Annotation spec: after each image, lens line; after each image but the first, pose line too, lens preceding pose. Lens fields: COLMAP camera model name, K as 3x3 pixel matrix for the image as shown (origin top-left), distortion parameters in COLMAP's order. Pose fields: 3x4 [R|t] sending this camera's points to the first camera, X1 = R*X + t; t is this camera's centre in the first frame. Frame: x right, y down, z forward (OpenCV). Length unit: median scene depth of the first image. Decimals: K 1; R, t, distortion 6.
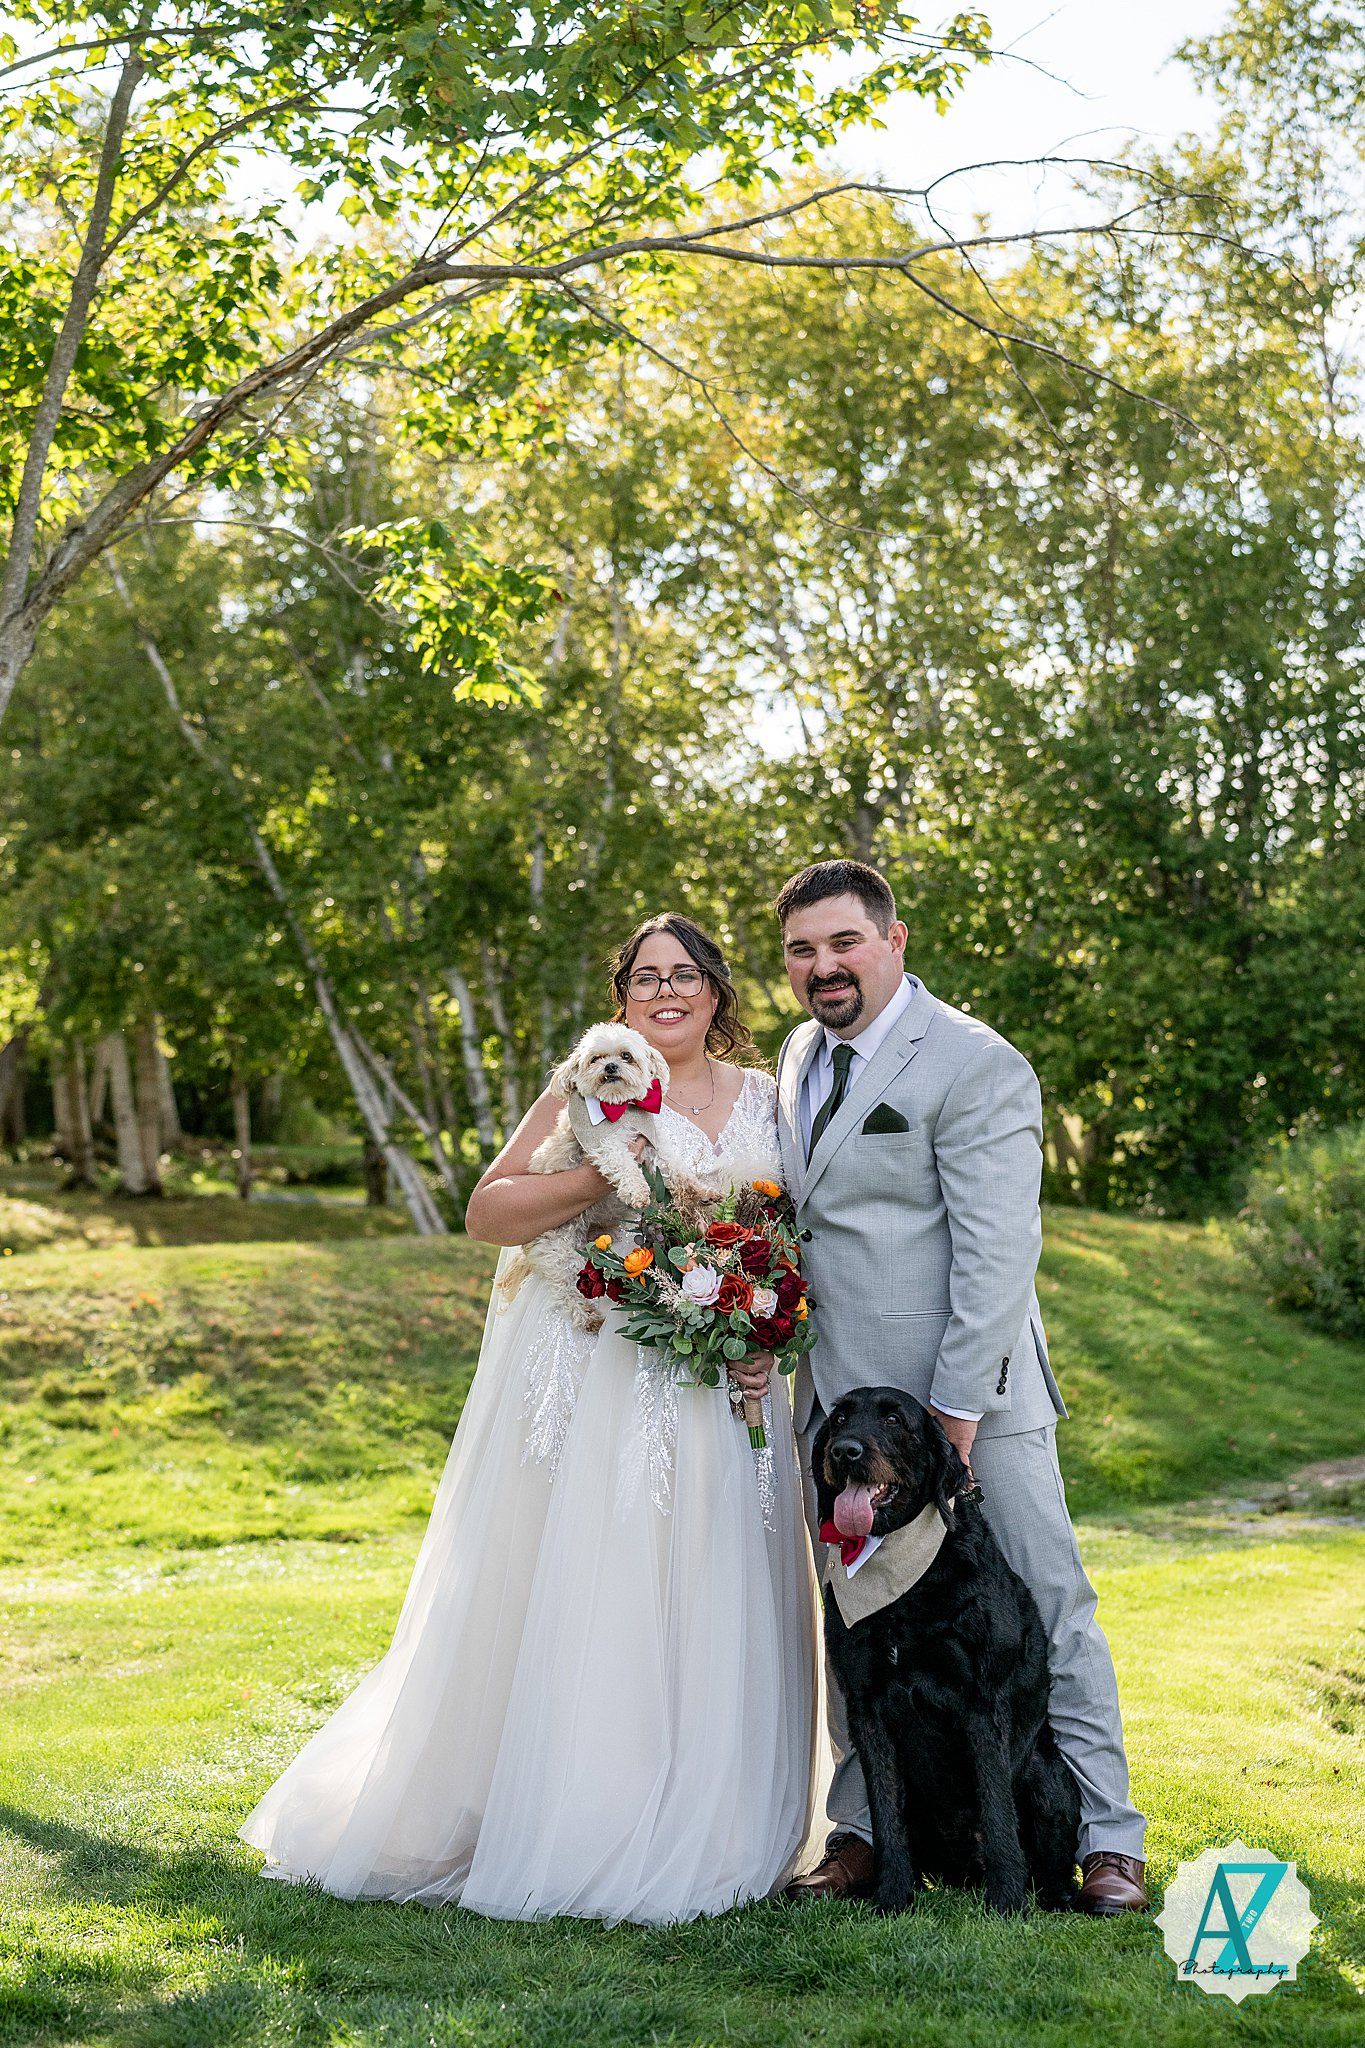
lens RADIAL K [[3159.7, 0, 673.0], [0, 3159.7, 1027.4], [0, 0, 1]] dist [0.026024, -0.078332]
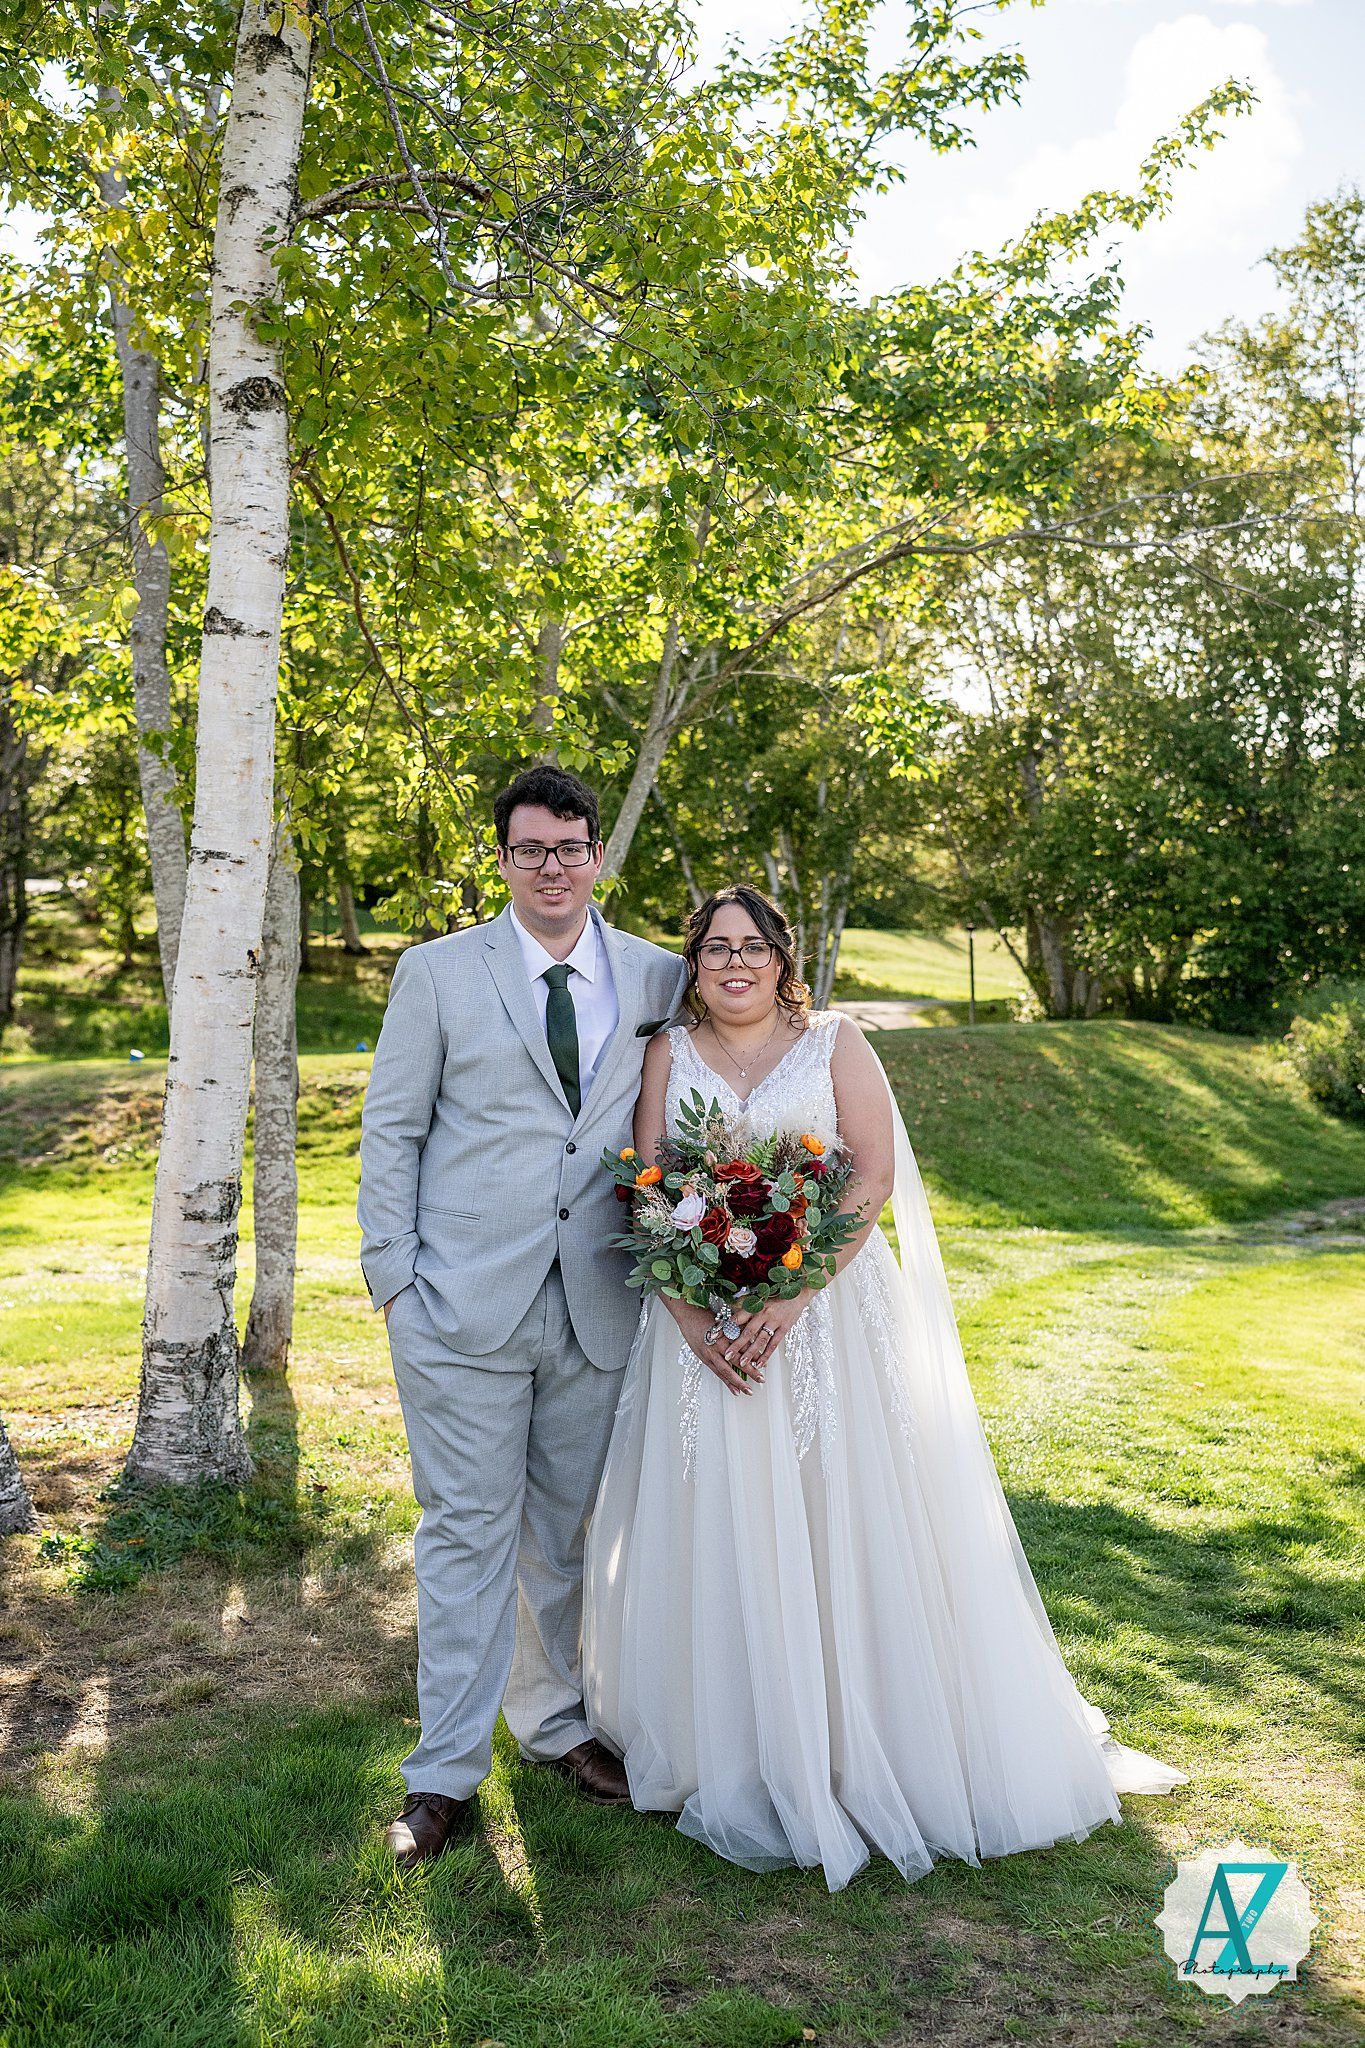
lens RADIAL K [[2109.7, 0, 643.5], [0, 2109.7, 1011.4], [0, 0, 1]] dist [0.005932, -0.040594]
pose [[0.994850, 0.032932, -0.095862, -0.034495], [-0.025628, 0.996743, 0.076459, -0.022455], [0.098068, -0.073608, 0.992454, -0.075199]]
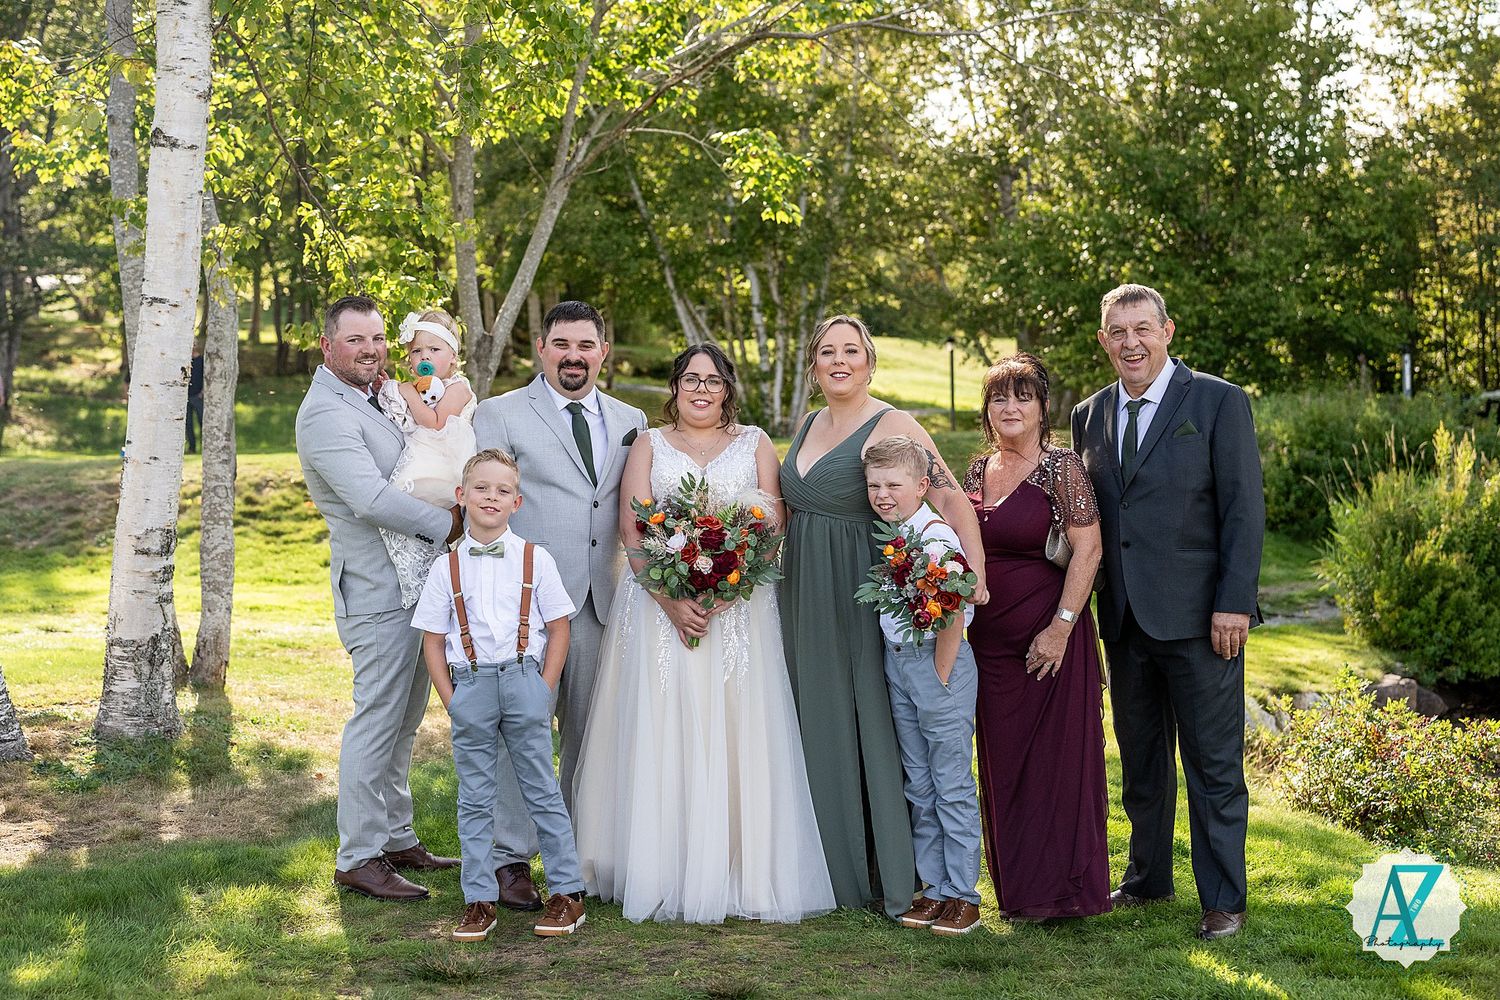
lens RADIAL K [[2206.7, 0, 766.7], [0, 2206.7, 476.9], [0, 0, 1]] dist [-0.006989, 0.023795]
pose [[0.997465, 0.046689, -0.053702, 0.008044], [-0.041064, 0.993993, 0.101448, -0.031463], [0.058116, -0.098986, 0.993390, -0.182256]]
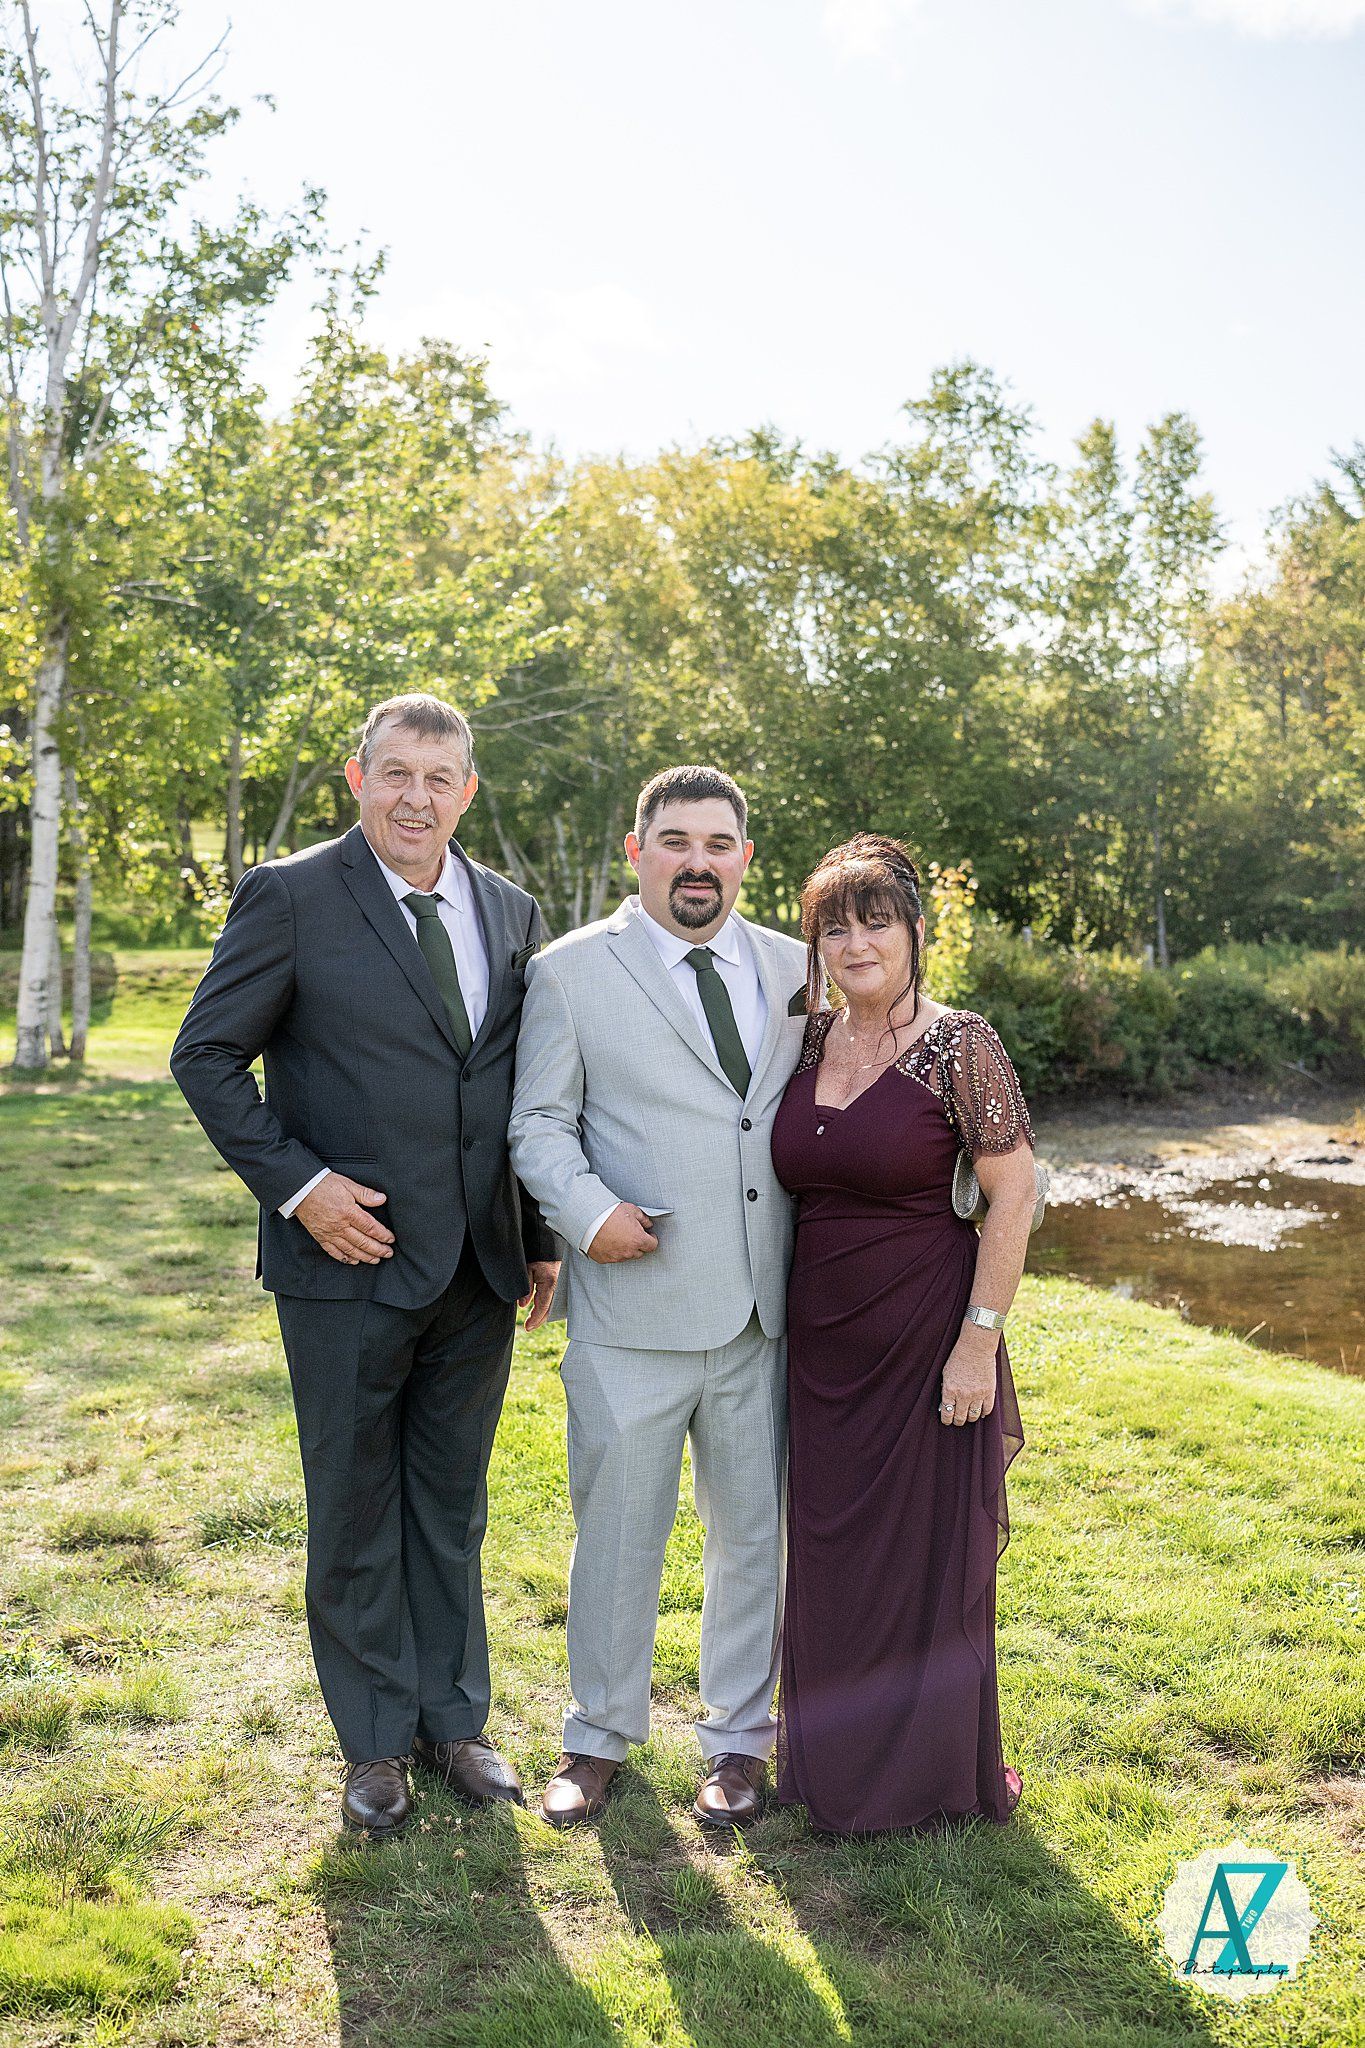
lens RADIAL K [[2092.9, 0, 694.0], [0, 2092.9, 1022.1], [0, 0, 1]] dist [0.004728, -0.021488]
pose [[0.994836, 0.057119, -0.083897, 0.195231], [-0.046470, 0.991217, 0.123811, -0.074777], [0.090232, -0.119273, 0.988753, -0.578466]]
